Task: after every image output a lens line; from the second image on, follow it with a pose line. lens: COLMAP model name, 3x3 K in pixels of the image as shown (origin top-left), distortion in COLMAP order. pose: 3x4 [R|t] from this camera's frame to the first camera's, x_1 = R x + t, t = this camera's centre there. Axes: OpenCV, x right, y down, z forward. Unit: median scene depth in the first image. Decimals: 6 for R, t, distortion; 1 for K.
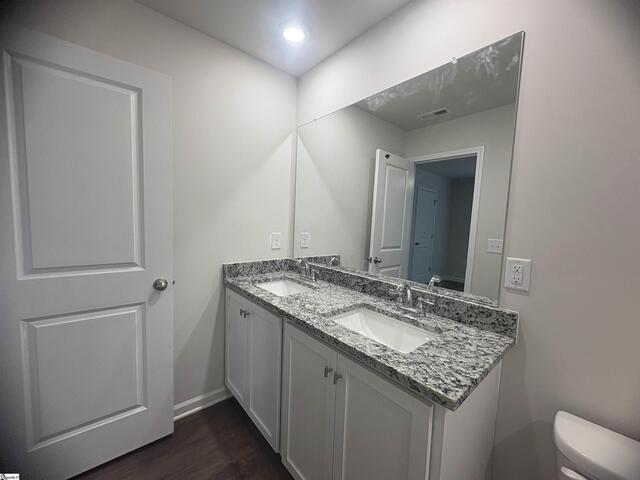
lens RADIAL K [[255.9, 0, 320.0], [0, 255.9, 240.0], [0, 0, 1]] dist [0.000293, -0.000016]
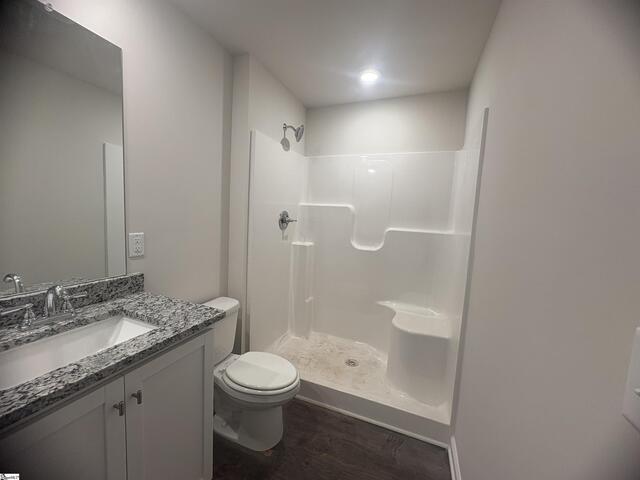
lens RADIAL K [[255.9, 0, 320.0], [0, 255.9, 240.0], [0, 0, 1]] dist [0.000293, -0.000016]
pose [[-0.475651, -0.138882, 0.868601, -0.829912], [0.001361, 0.987340, 0.158612, -0.099777], [-0.879633, 0.076626, -0.469440, 0.783235]]
